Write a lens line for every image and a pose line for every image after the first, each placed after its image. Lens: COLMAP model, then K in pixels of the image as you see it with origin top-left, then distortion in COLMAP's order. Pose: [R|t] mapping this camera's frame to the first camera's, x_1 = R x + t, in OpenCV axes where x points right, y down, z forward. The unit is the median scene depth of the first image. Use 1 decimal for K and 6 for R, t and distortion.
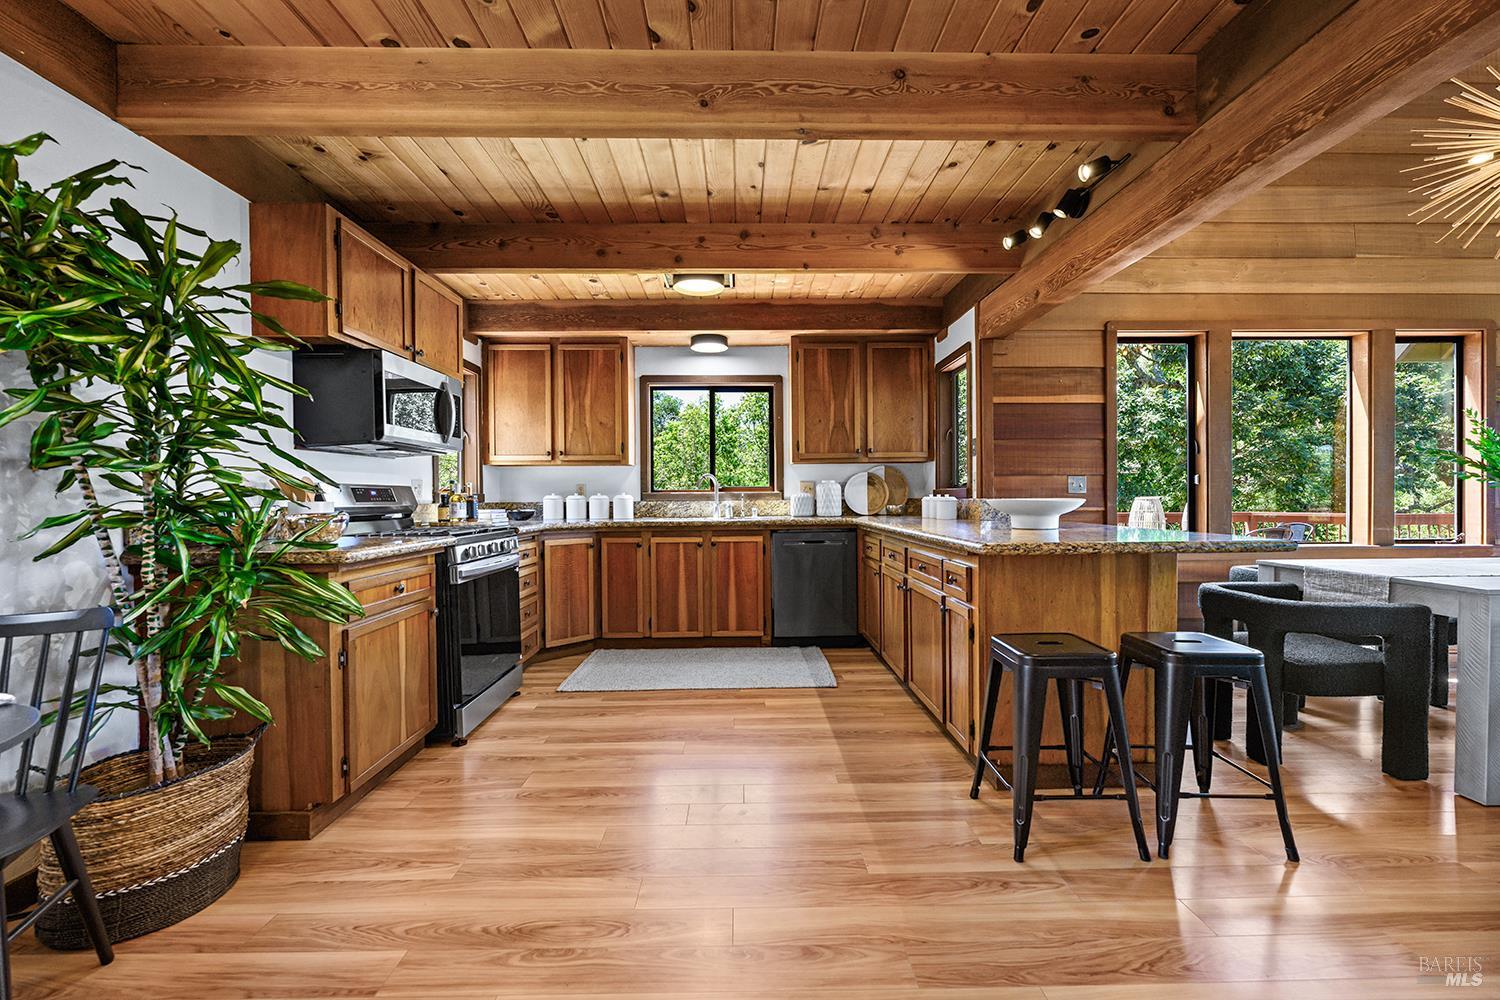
lens RADIAL K [[607.6, 0, 750.0], [0, 607.6, 500.0], [0, 0, 1]] dist [0.001135, 0.000198]
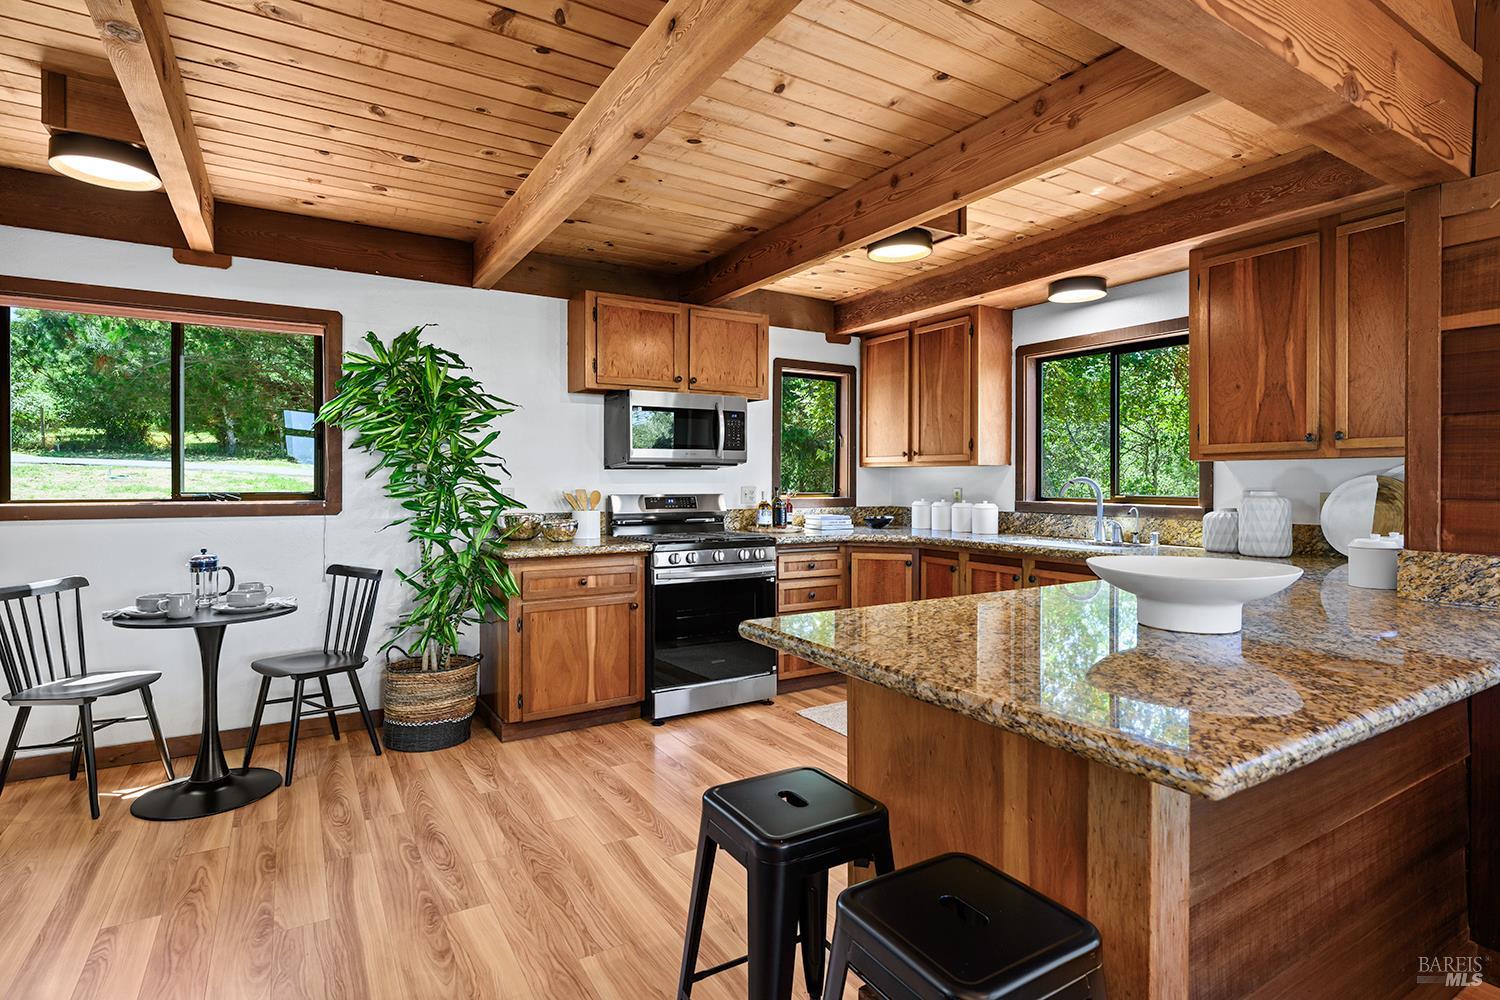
lens RADIAL K [[753.7, 0, 750.2], [0, 753.7, 475.8], [0, 0, 1]] dist [-0.000053, -0.000066]
pose [[0.507124, 0.005225, -0.861857, 0.528994], [-0.010103, 0.999949, 0.000117, -0.044995], [0.861814, 0.008647, 0.507151, 0.264758]]
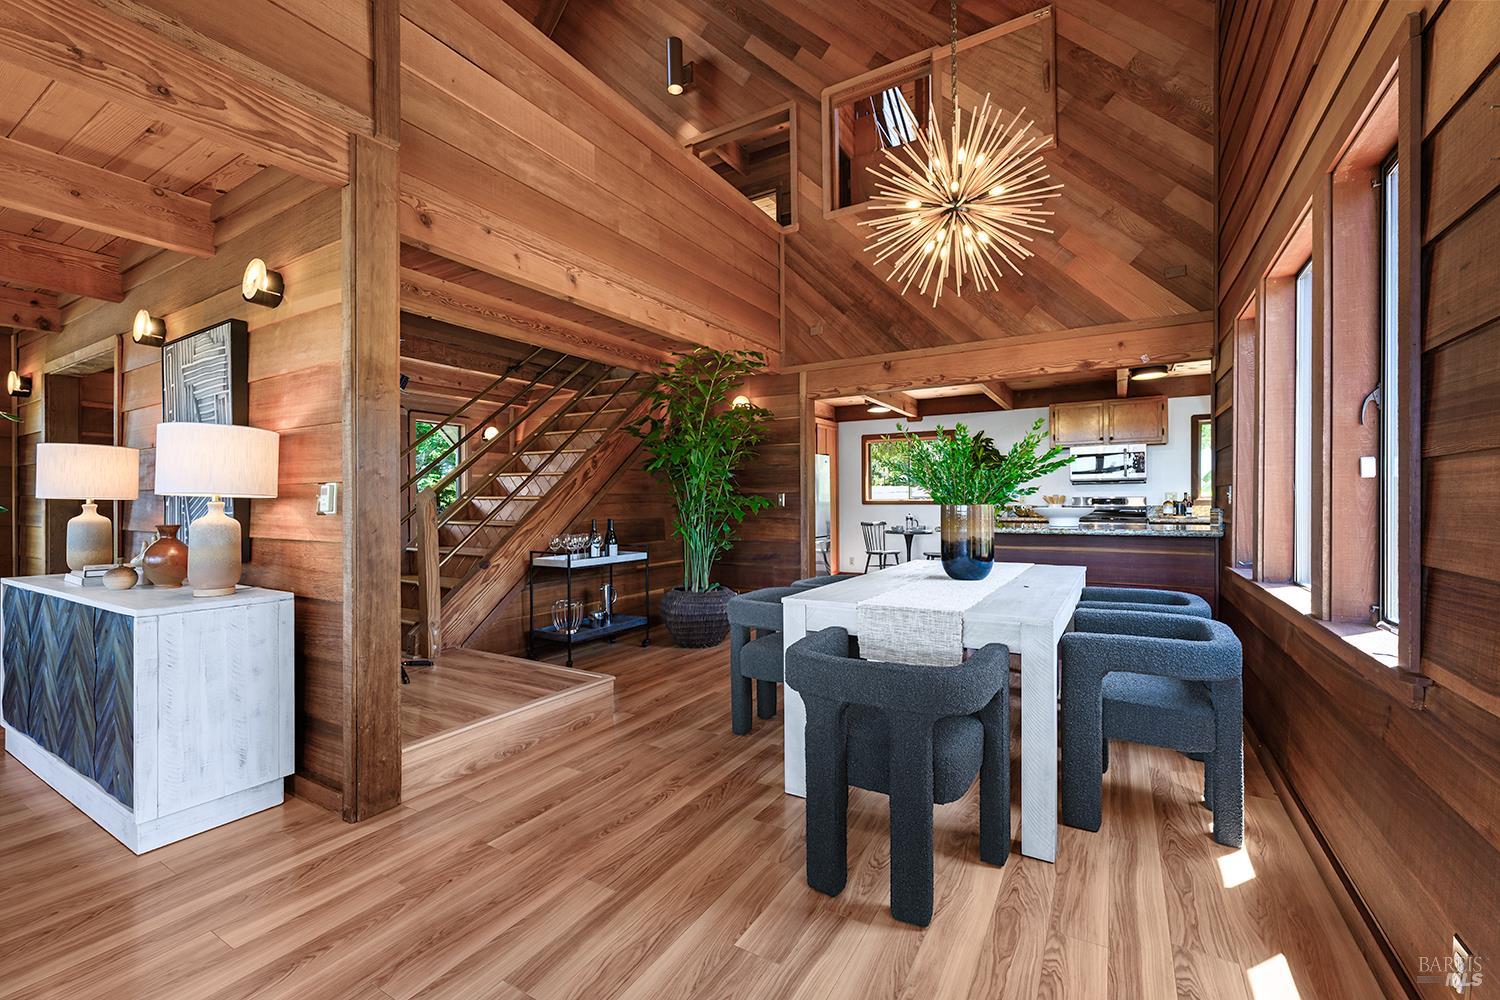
lens RADIAL K [[622.0, 0, 750.0], [0, 622.0, 500.0], [0, 0, 1]] dist [-0.000005, -0.000004]
pose [[-0.528638, 0.002916, -0.848842, 1.404878], [0.001187, 0.999996, 0.002696, -0.019177], [0.848846, 0.000418, -0.528639, 0.713443]]
